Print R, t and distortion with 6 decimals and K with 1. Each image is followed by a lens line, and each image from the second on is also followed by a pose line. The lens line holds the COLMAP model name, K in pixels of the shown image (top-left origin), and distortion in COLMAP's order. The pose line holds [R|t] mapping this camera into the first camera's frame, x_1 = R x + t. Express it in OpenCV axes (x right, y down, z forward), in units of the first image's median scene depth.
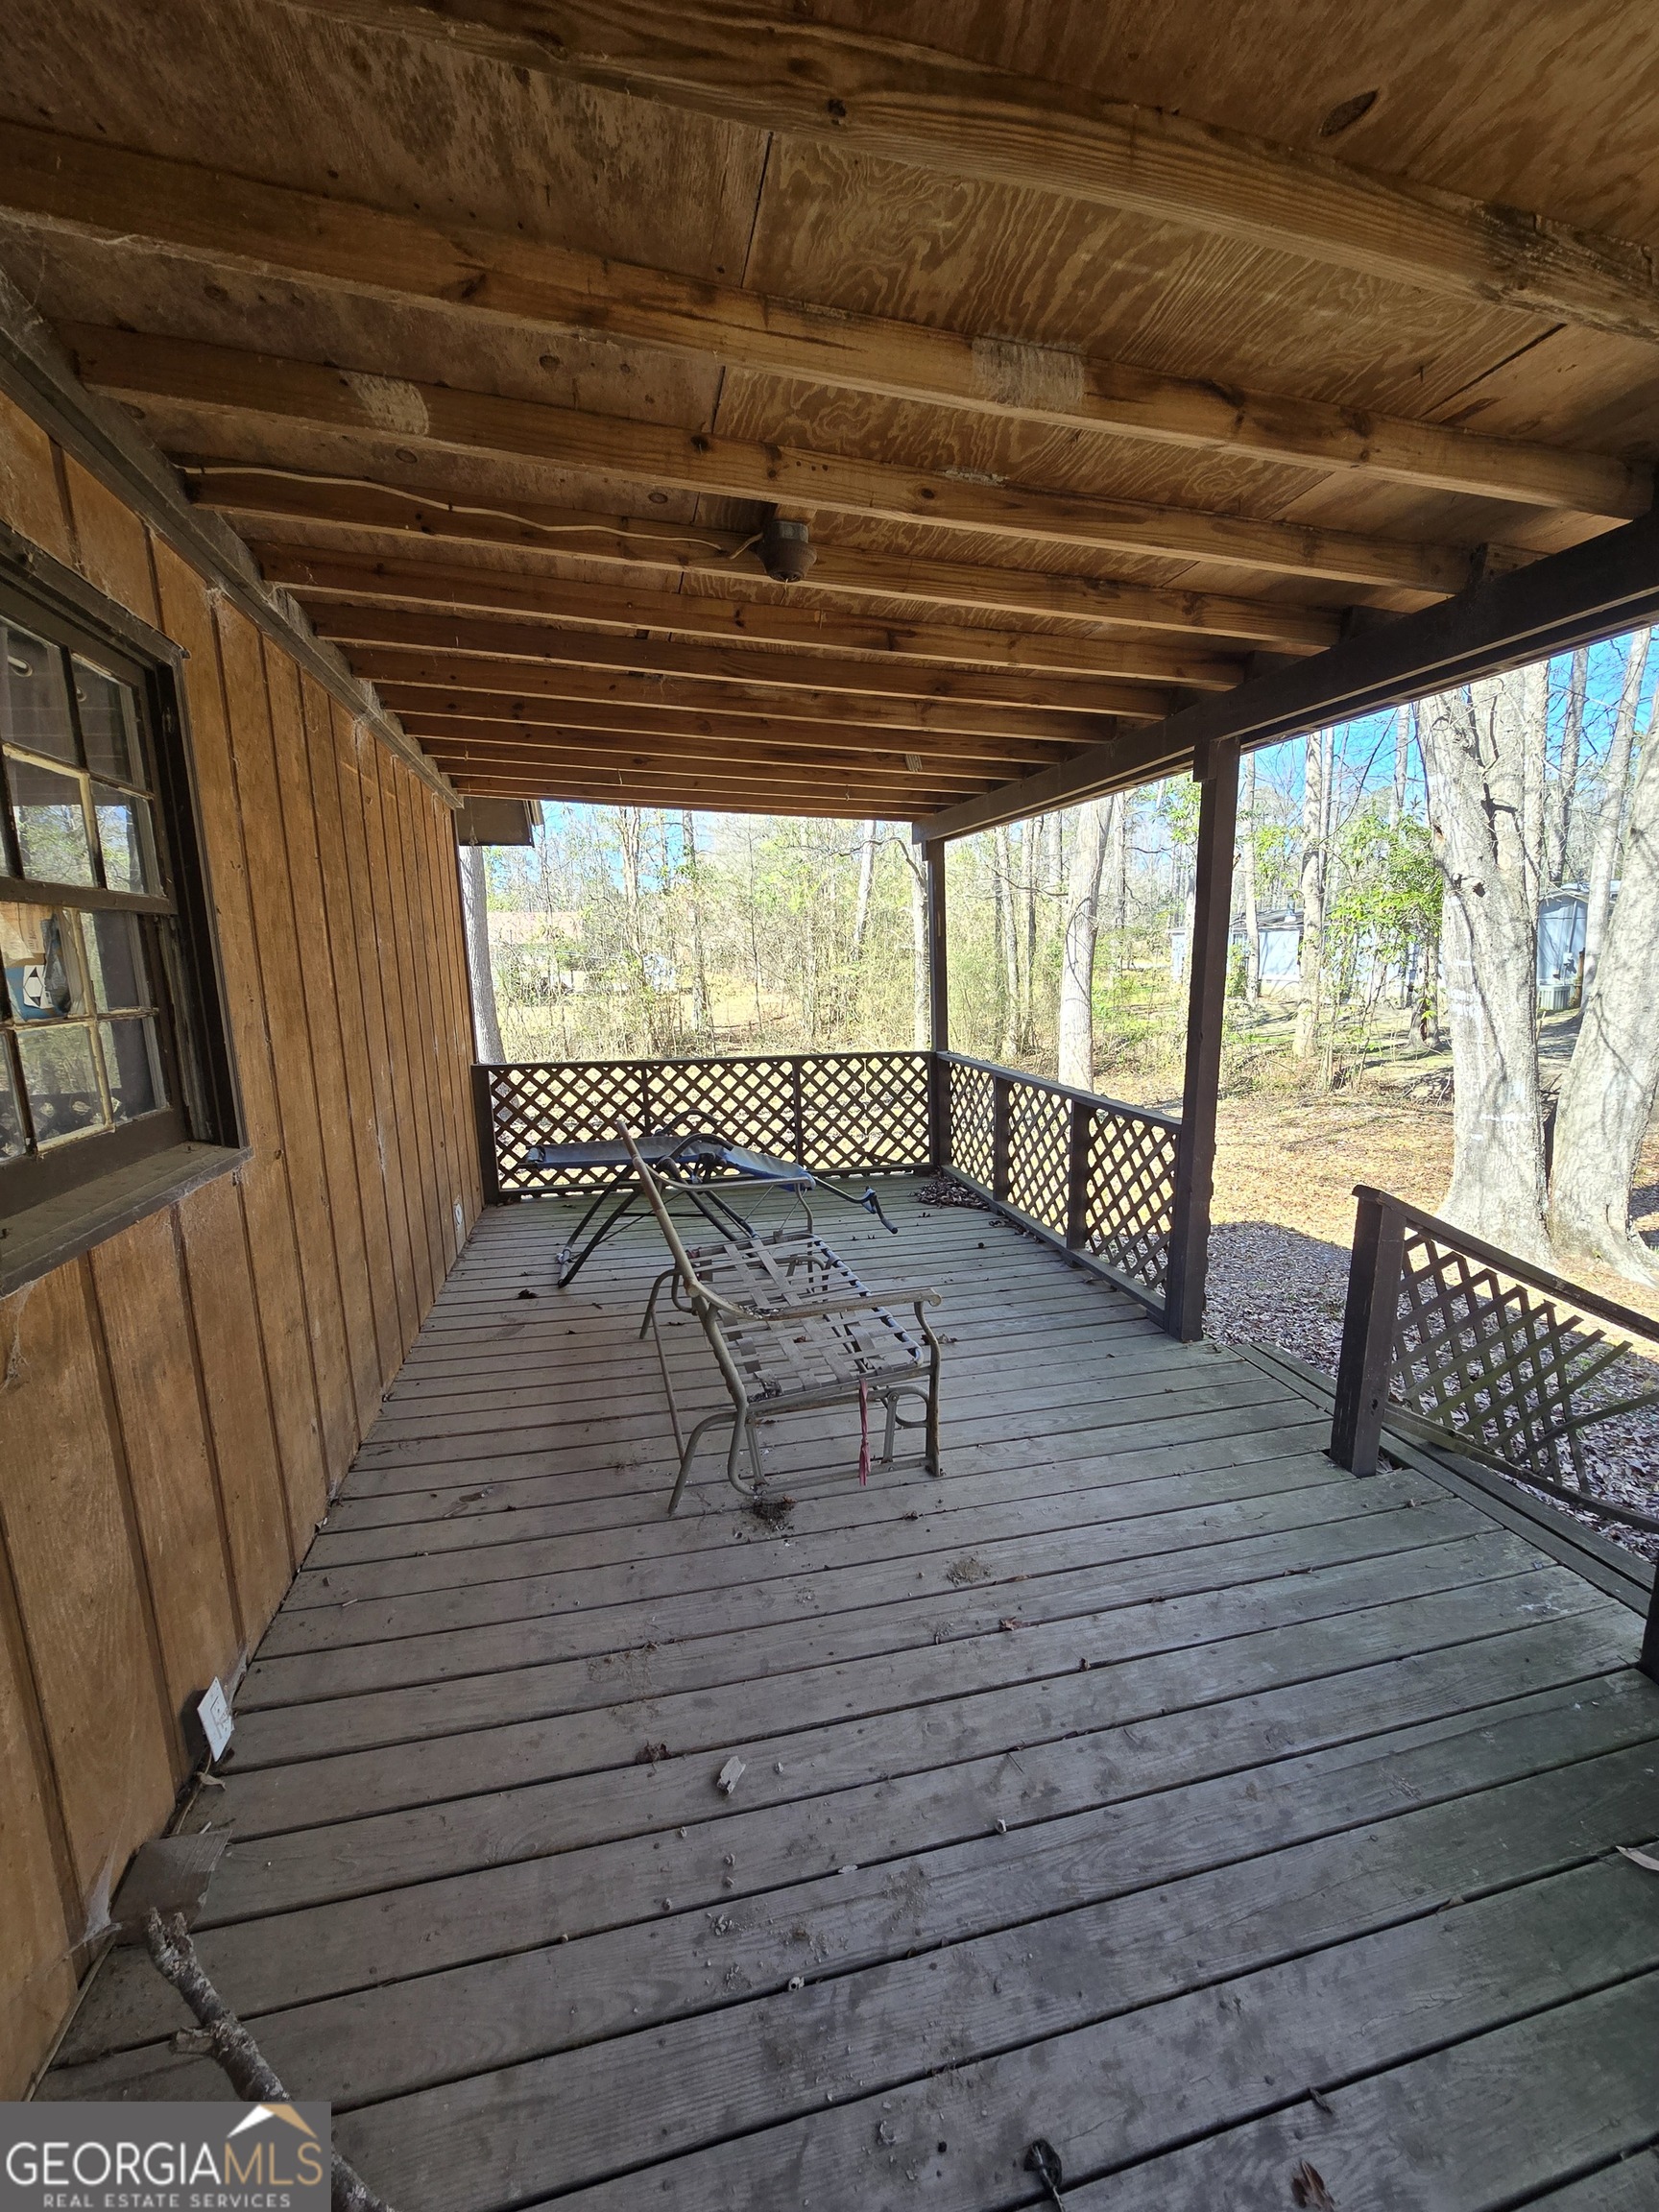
lens RADIAL K [[898.7, 0, 832.9], [0, 898.7, 1115.0], [0, 0, 1]] dist [-0.006033, 0.003416]
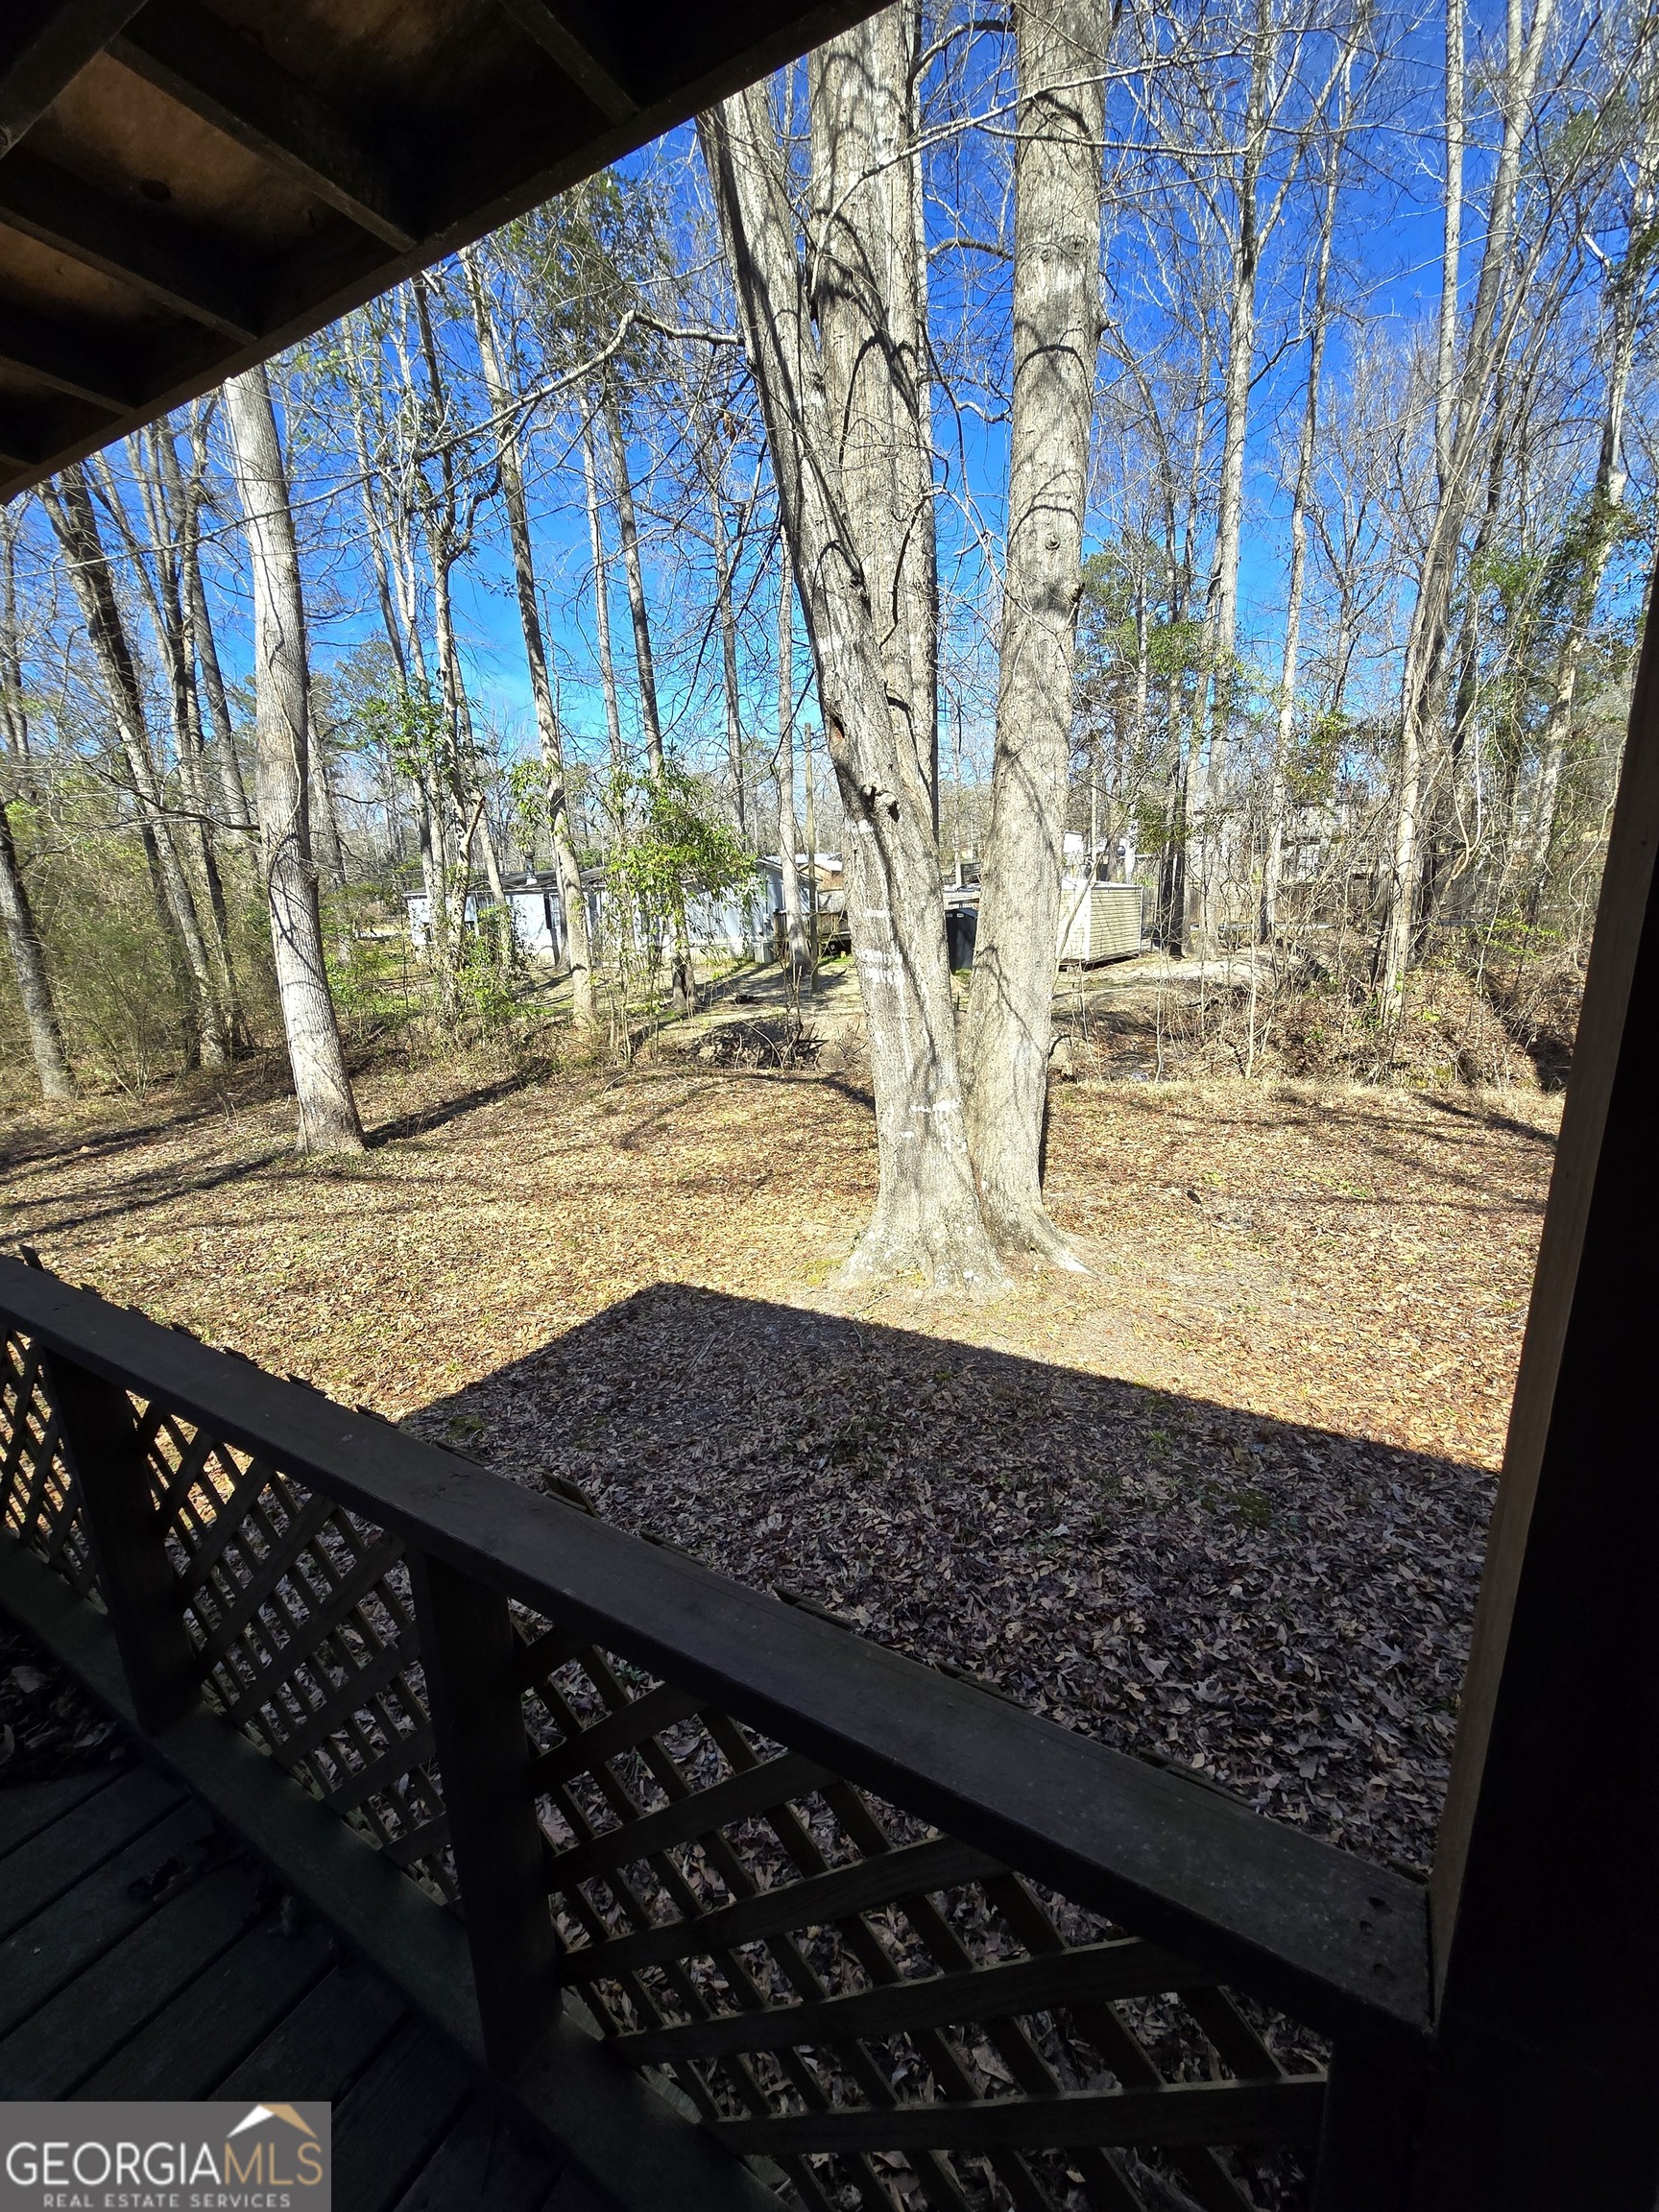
lens RADIAL K [[898.7, 0, 846.8], [0, 898.7, 1119.2], [0, 0, 1]] dist [-0.006033, 0.003416]
pose [[0.692472, -0.168470, 0.701499, 0.065137], [0.140222, 0.985239, 0.098194, -0.038267], [-0.707687, 0.030369, 0.705873, 0.245650]]
